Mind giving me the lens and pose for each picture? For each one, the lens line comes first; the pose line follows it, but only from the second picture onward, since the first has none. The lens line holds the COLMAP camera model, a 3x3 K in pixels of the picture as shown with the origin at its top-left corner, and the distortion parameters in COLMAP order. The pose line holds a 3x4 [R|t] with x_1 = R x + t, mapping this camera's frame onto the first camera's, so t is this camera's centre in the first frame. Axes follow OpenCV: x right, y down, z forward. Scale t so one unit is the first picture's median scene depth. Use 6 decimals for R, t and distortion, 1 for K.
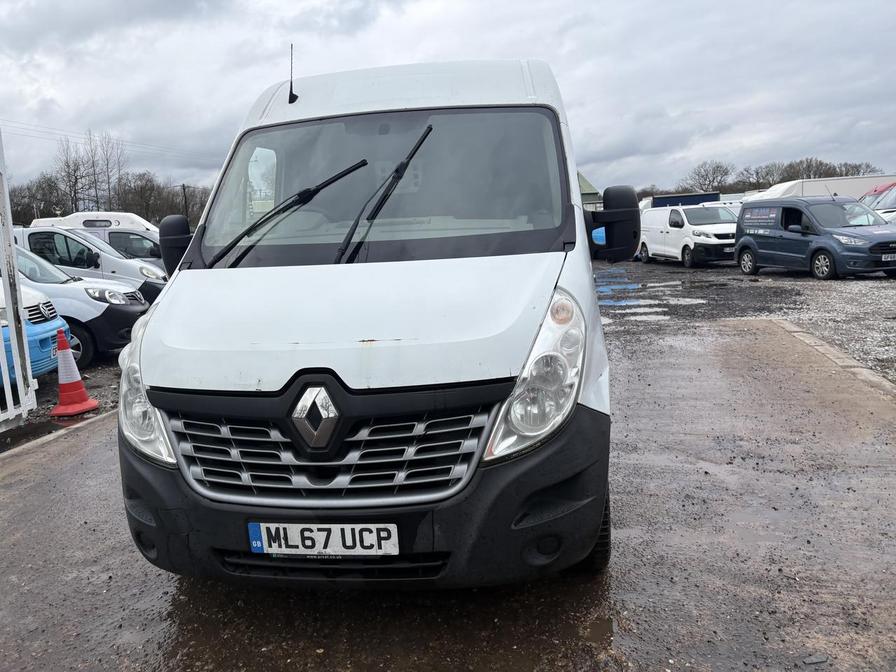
lens RADIAL K [[686.8, 0, 446.3], [0, 686.8, 334.9], [0, 0, 1]] dist [0.038003, -0.039977]
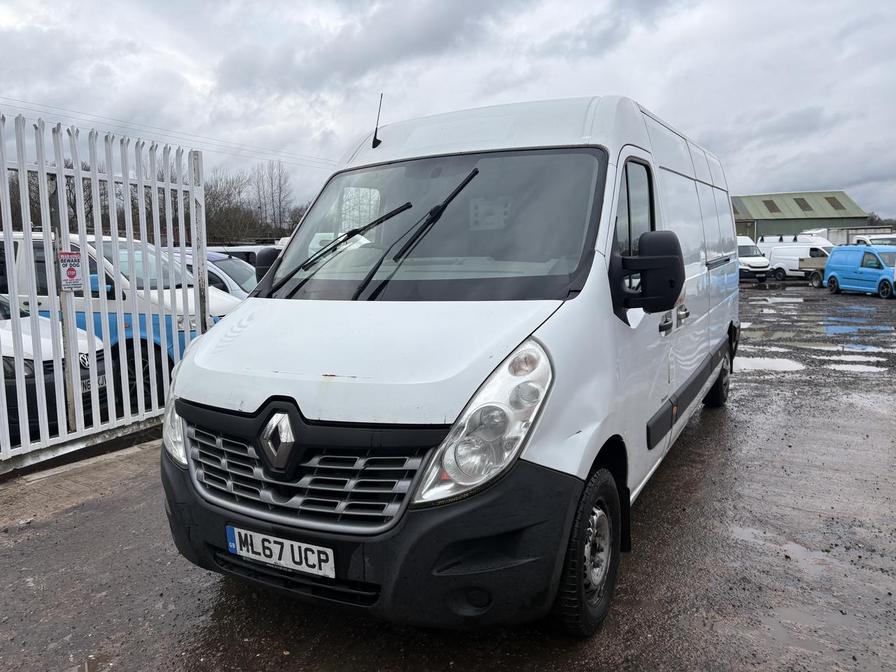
lens RADIAL K [[686.8, 0, 447.8], [0, 686.8, 339.1], [0, 0, 1]] dist [0.038003, -0.039977]
pose [[0.936407, 0.072486, -0.343348, 0.353068], [-0.079415, 0.996823, -0.006143, -0.047165], [0.341811, 0.033019, 0.939188, 0.035295]]
